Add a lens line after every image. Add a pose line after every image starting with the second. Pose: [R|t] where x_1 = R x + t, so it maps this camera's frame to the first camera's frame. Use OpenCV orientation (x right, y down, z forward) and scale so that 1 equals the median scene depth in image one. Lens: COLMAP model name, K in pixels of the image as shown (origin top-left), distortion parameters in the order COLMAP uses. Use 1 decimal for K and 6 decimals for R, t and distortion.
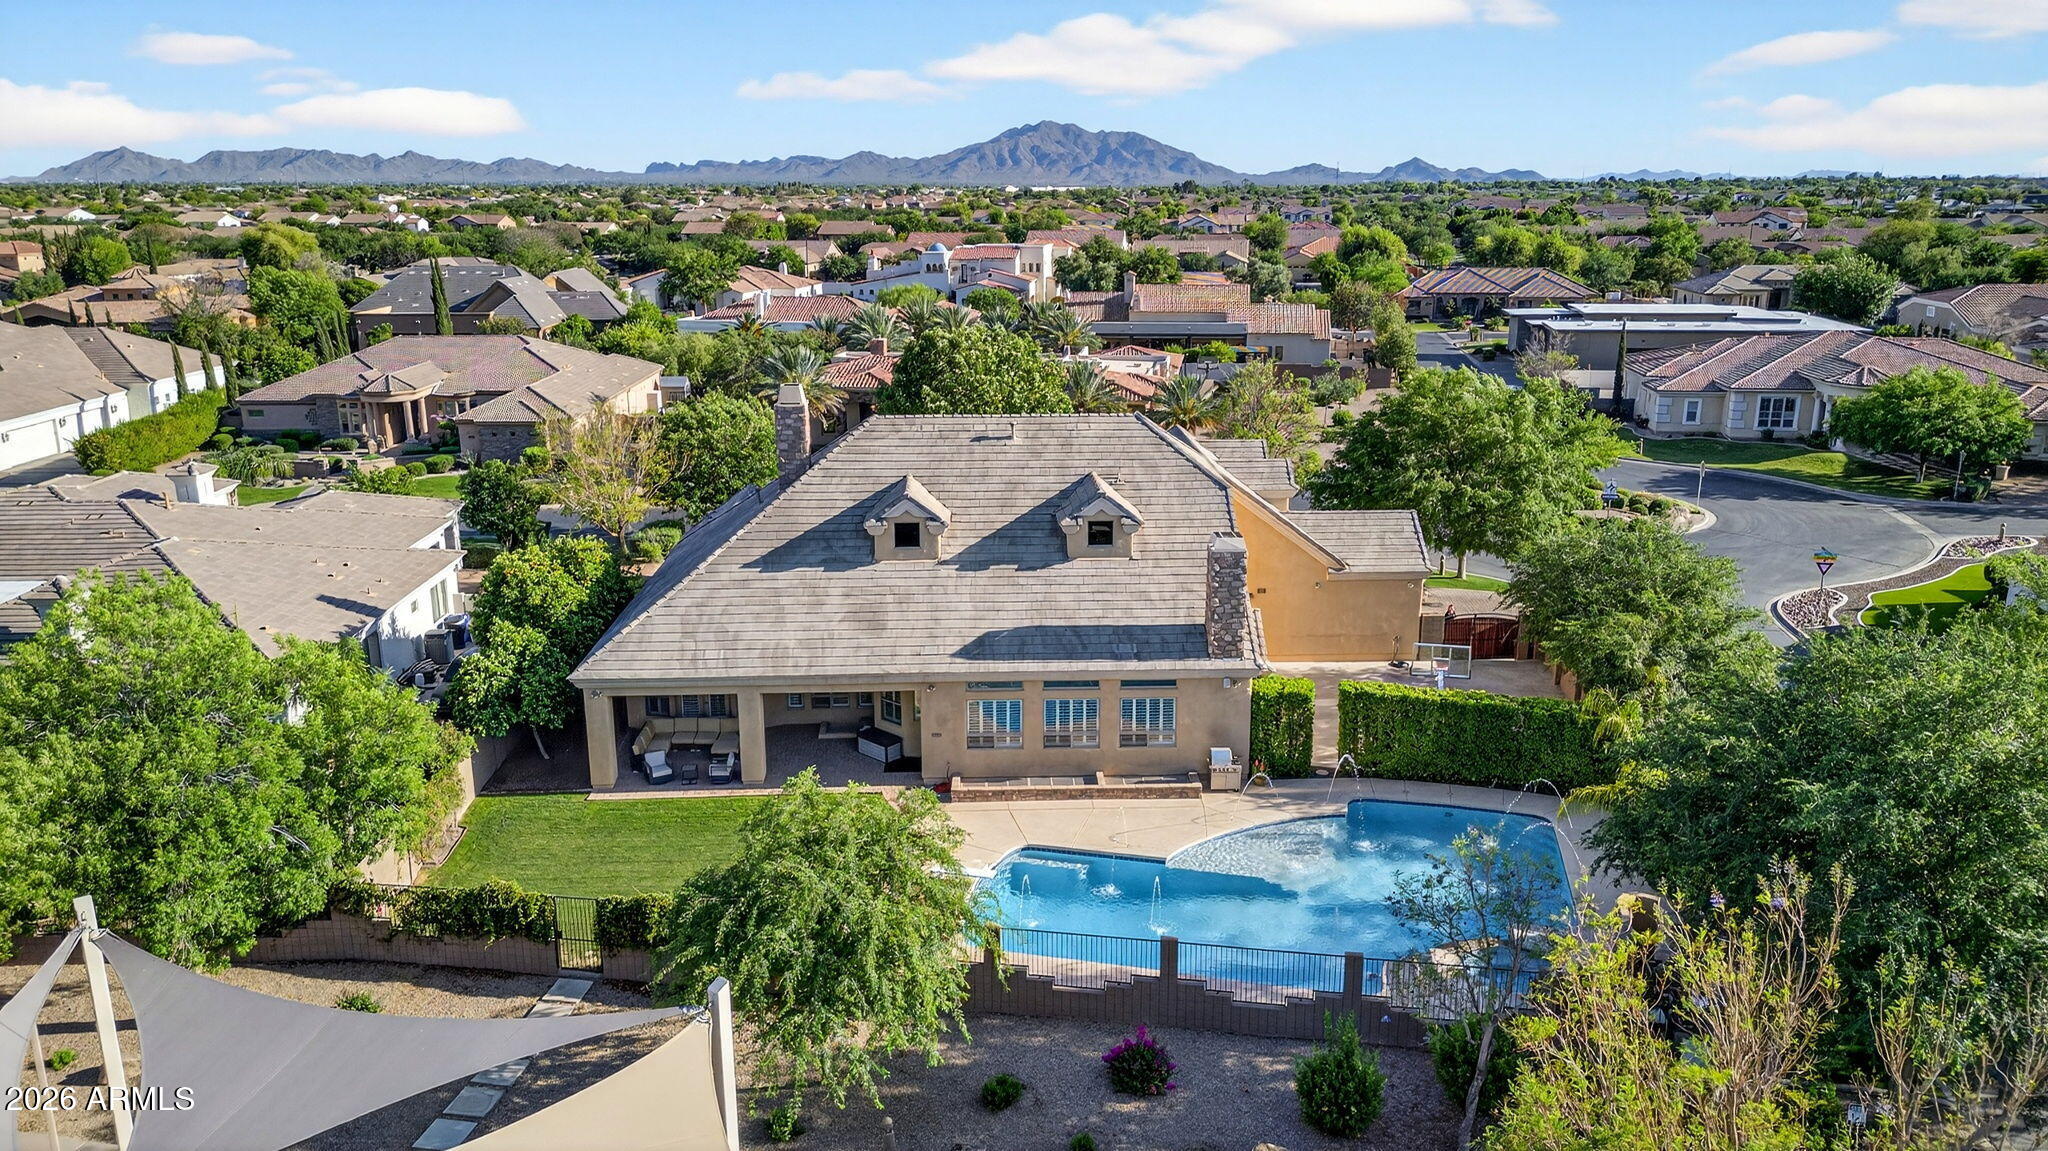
lens RADIAL K [[1441.7, 0, 1015.3], [0, 1441.7, 577.4], [0, 0, 1]] dist [0.083573, -0.087850]
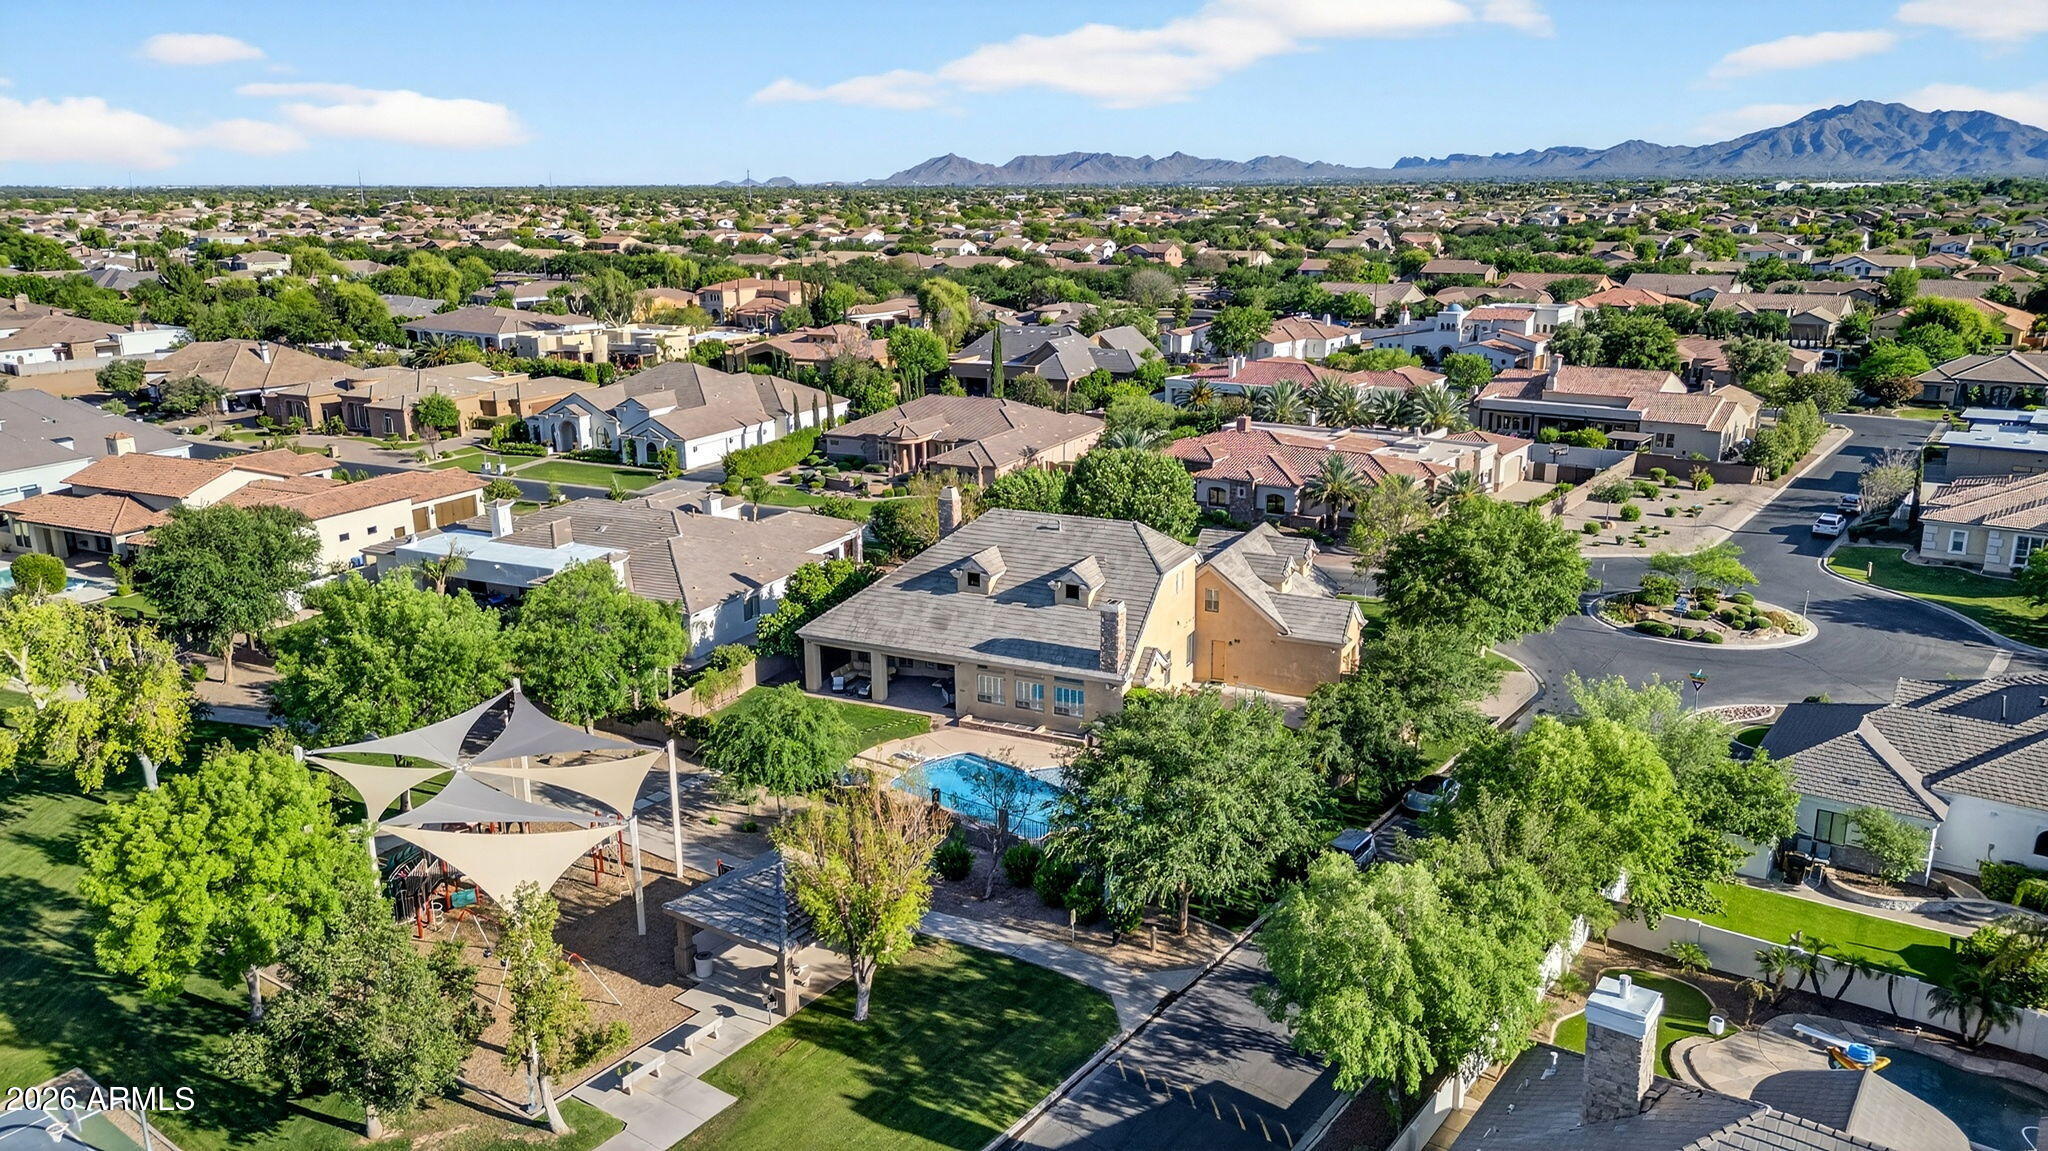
lens RADIAL K [[1451.2, 0, 1024.0], [0, 1451.2, 575.5], [0, 0, 1]] dist [0.094257, -0.112561]
pose [[0.885617, 0.118235, -0.449114, 0.294589], [-0.117389, 0.992638, 0.029841, -0.035649], [0.449336, 0.026294, 0.892976, -0.218116]]
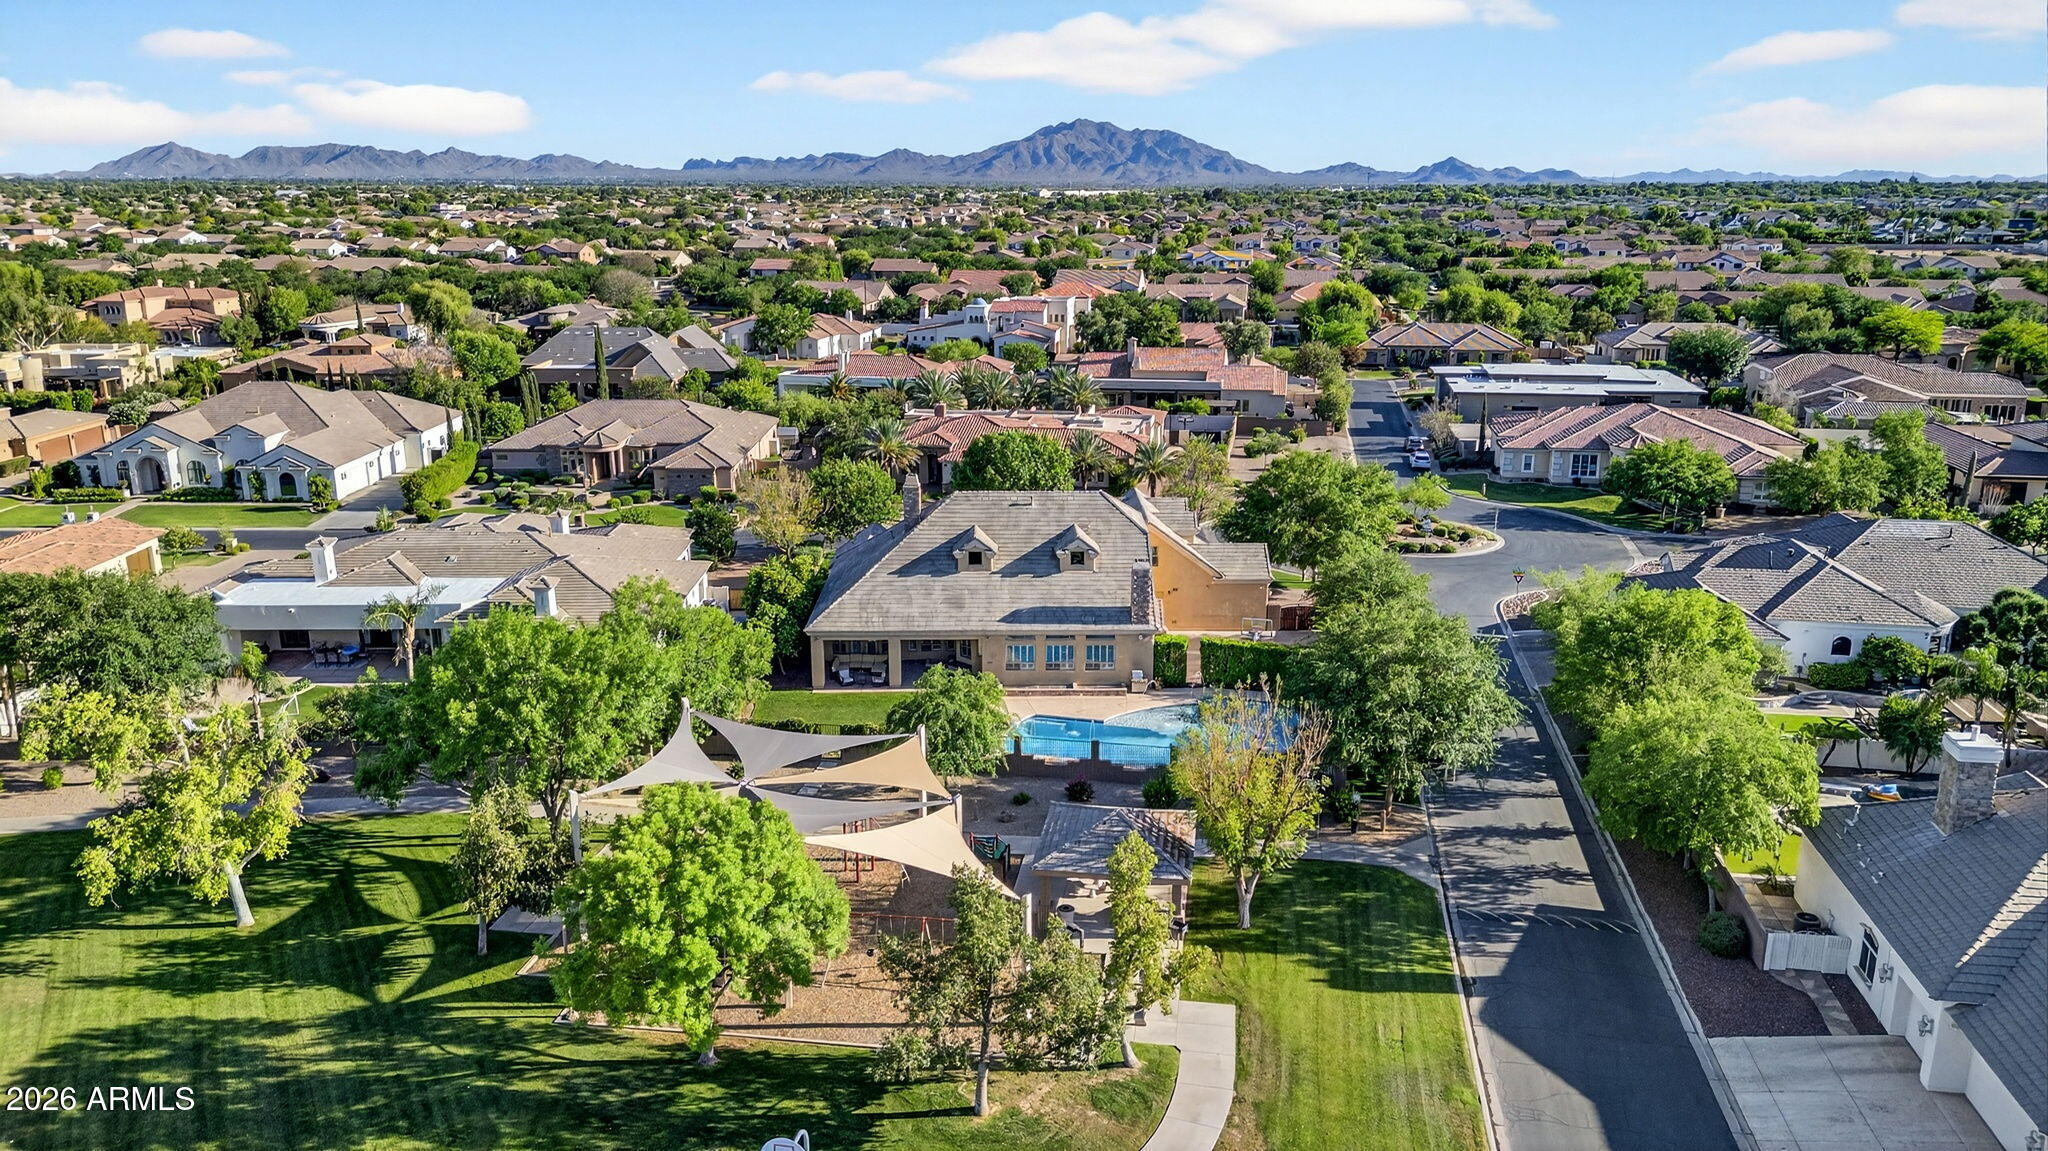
lens RADIAL K [[1448.0, 0, 1019.5], [0, 1448.0, 580.7], [0, 0, 1]] dist [0.082663, -0.095104]
pose [[0.999788, 0.009223, -0.018389, 0.006838], [-0.009143, 0.999948, 0.004456, -0.003321], [0.018429, -0.004286, 0.999821, -0.333626]]
